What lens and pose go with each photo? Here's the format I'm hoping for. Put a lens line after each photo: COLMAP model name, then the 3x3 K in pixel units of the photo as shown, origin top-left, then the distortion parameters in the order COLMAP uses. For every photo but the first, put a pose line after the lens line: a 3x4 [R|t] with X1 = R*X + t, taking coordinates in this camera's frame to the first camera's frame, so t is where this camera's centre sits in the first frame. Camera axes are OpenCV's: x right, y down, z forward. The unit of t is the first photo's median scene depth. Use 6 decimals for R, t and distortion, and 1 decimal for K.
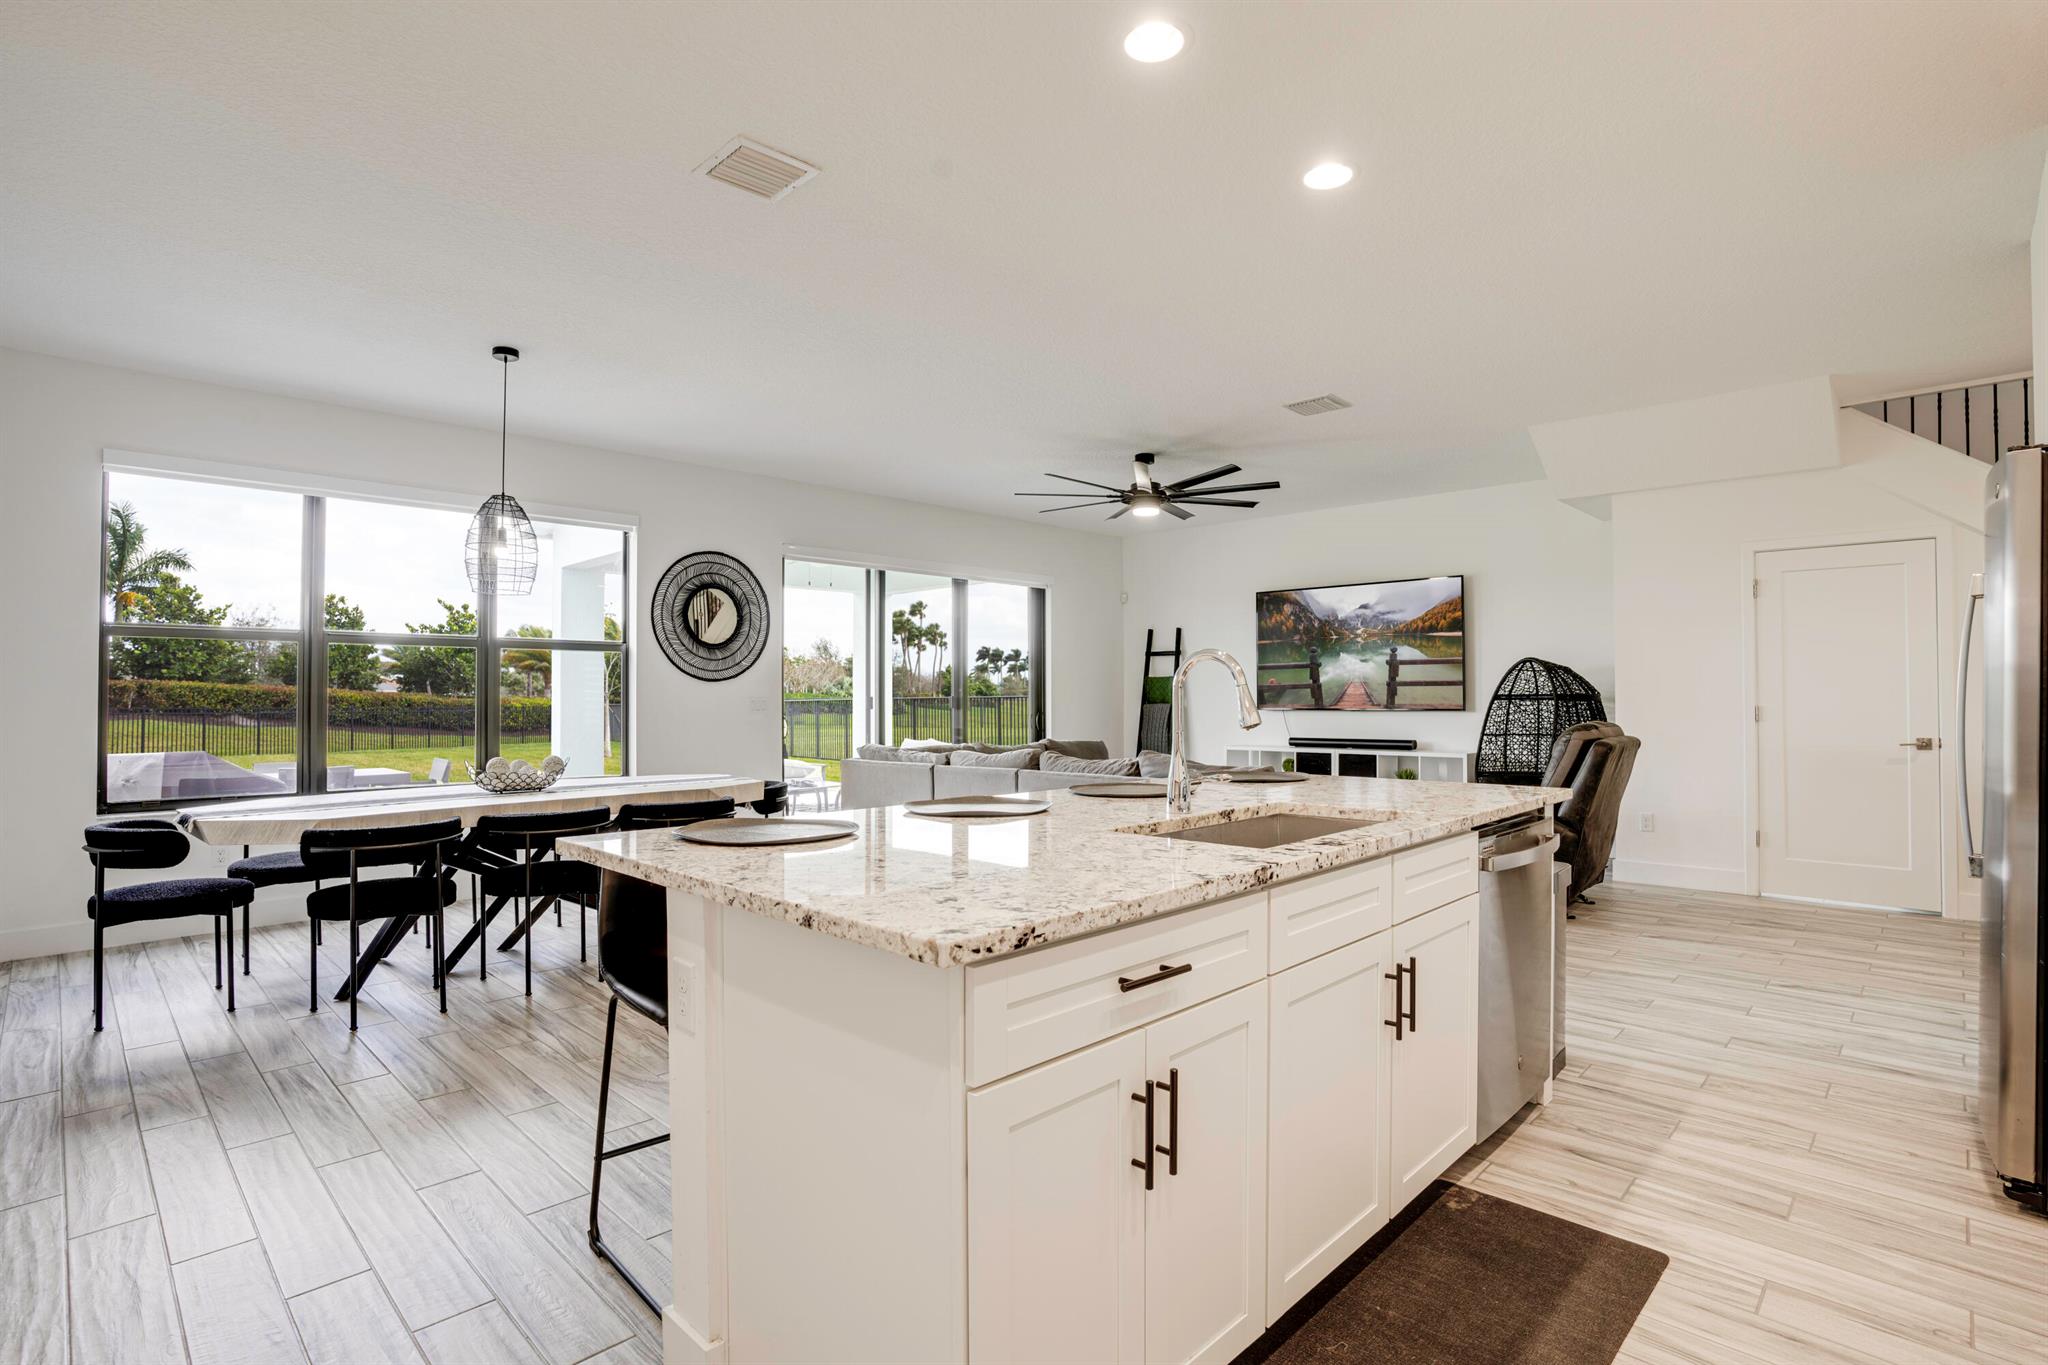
lens RADIAL K [[996.7, 0, 1025.7], [0, 996.7, 681.4], [0, 0, 1]] dist [-0.075461, 0.033245]
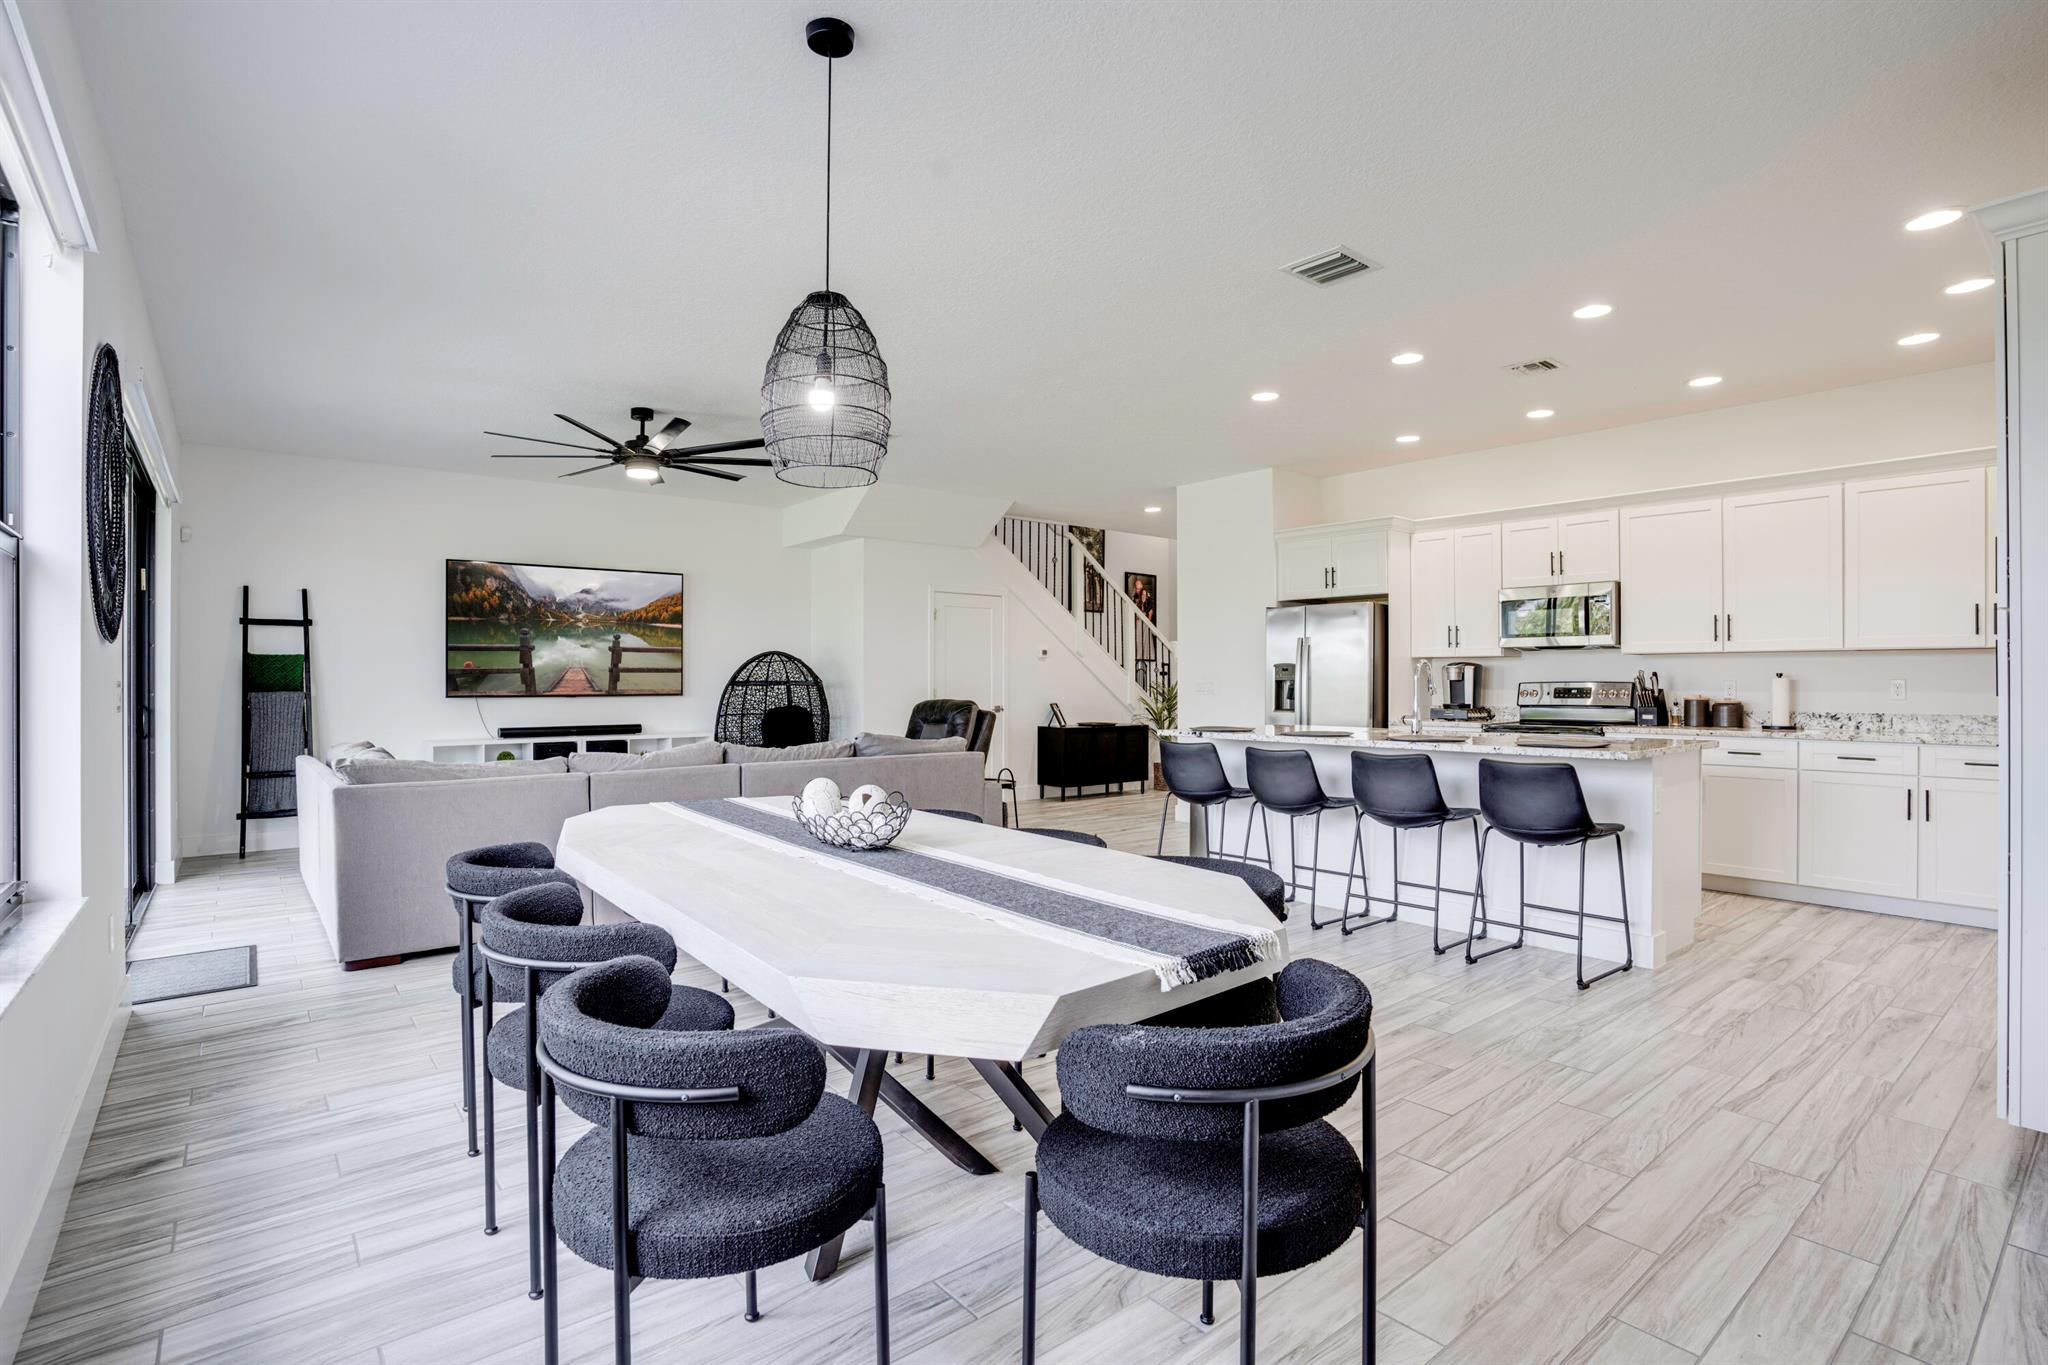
lens RADIAL K [[996.7, 0, 1022.3], [0, 996.7, 674.0], [0, 0, 1]] dist [-0.075461, 0.033245]
pose [[0.115304, 0.010949, 0.993270, -0.605849], [-0.014327, 0.999854, -0.009358, 0.010187], [-0.993227, -0.013152, 0.115444, 0.471851]]
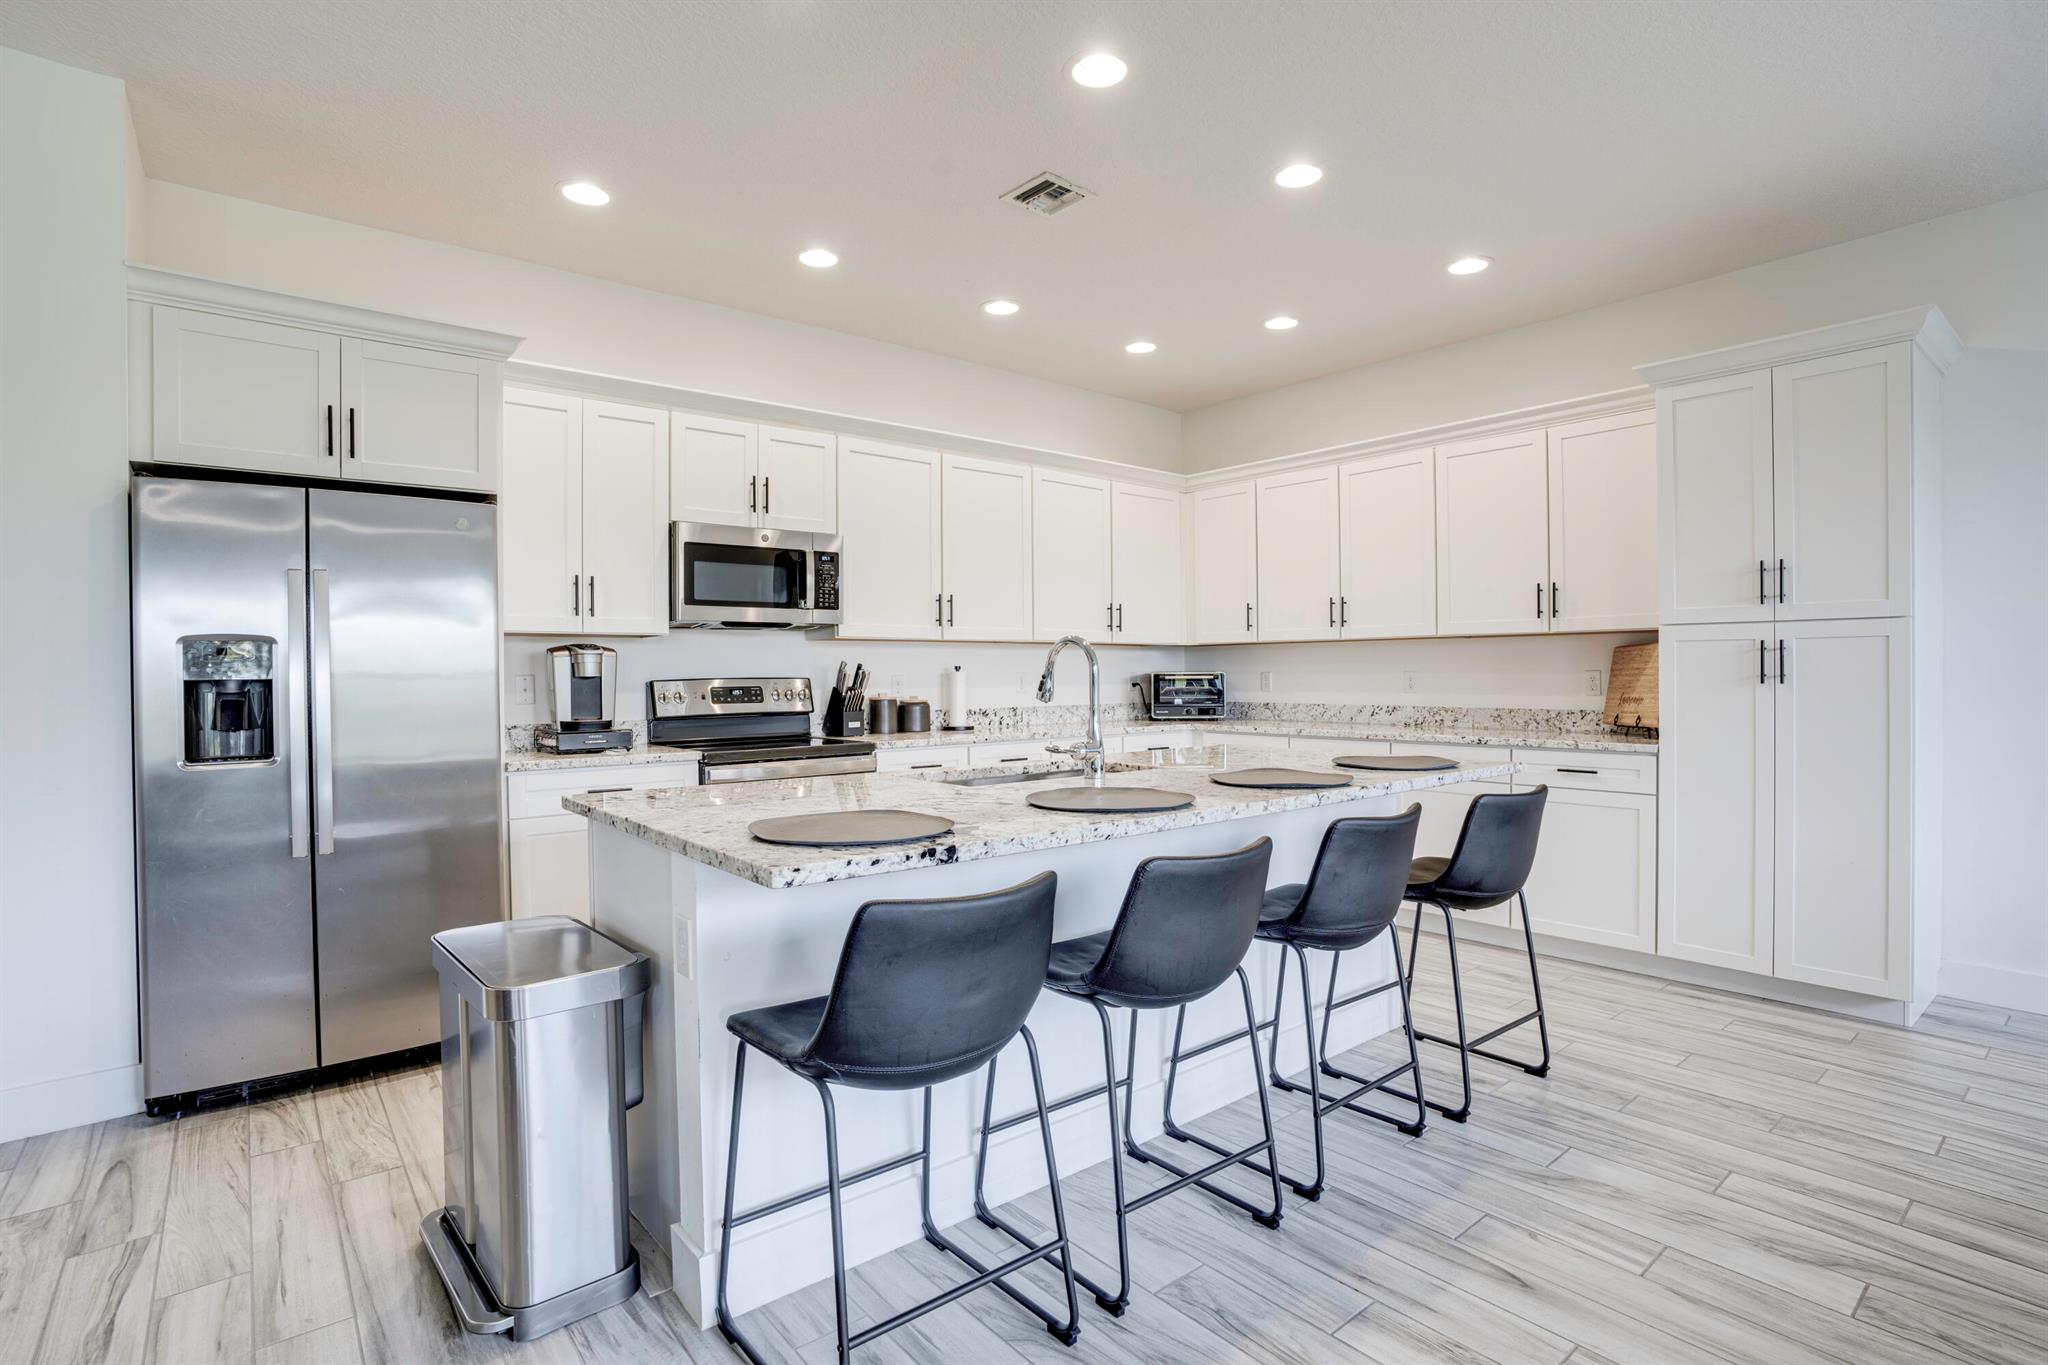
lens RADIAL K [[996.7, 0, 1025.6], [0, 996.7, 675.8], [0, 0, 1]] dist [-0.075461, 0.033245]
pose [[-0.993904, 0.009386, 0.109845, 0.031628], [0.008365, 0.999917, -0.009752, 0.007843], [-0.109928, -0.008774, -0.993901, 0.632199]]
